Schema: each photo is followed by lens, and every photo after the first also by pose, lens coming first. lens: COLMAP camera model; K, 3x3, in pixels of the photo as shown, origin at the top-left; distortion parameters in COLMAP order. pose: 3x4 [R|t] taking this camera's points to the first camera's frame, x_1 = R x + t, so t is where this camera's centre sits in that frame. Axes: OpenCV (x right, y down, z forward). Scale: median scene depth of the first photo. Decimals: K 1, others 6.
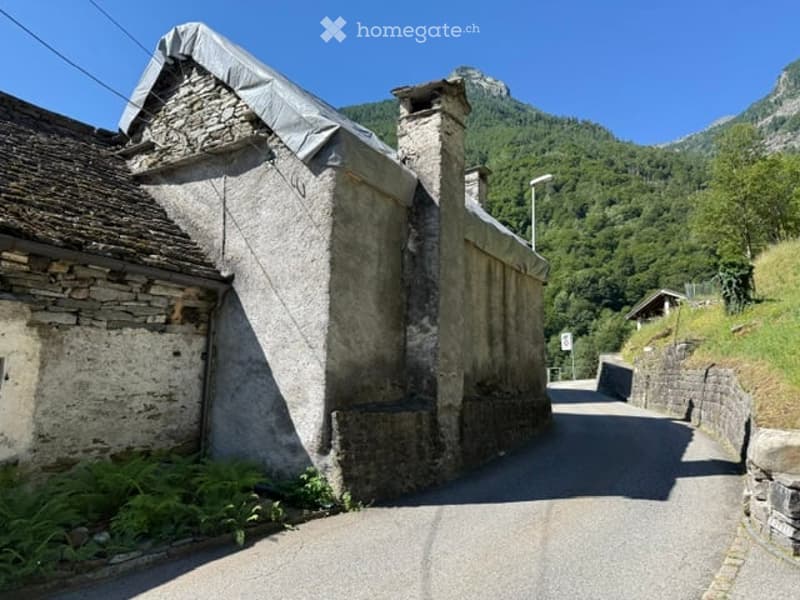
lens RADIAL K [[556.5, 0, 400.0], [0, 556.5, 300.0], [0, 0, 1]] dist [0.047221, 0.000084]
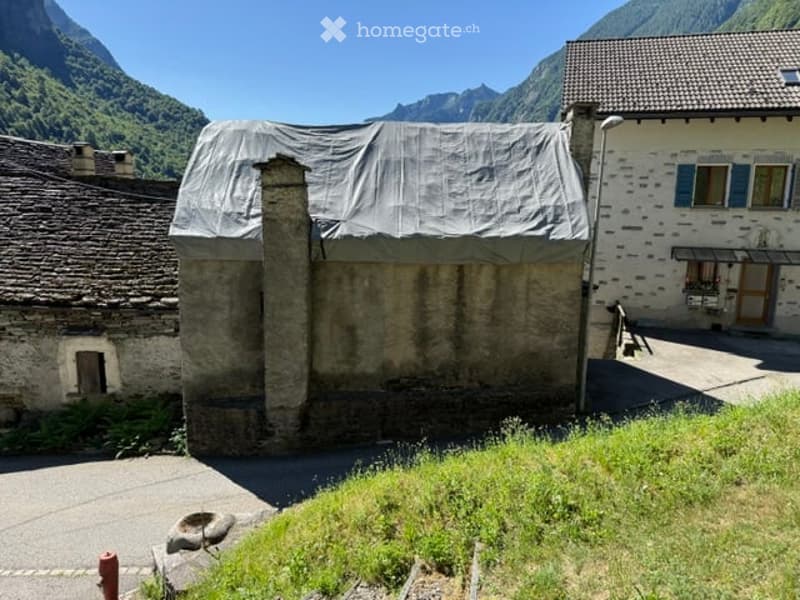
lens RADIAL K [[567.6, 0, 400.0], [0, 567.6, 300.0], [0, 0, 1]] dist [0.083819, -0.117892]
pose [[0.582736, 0.122777, -0.803333, 1.575673], [0.130805, 0.961461, 0.241831, -0.433255], [0.802065, -0.246003, 0.544219, 0.583454]]
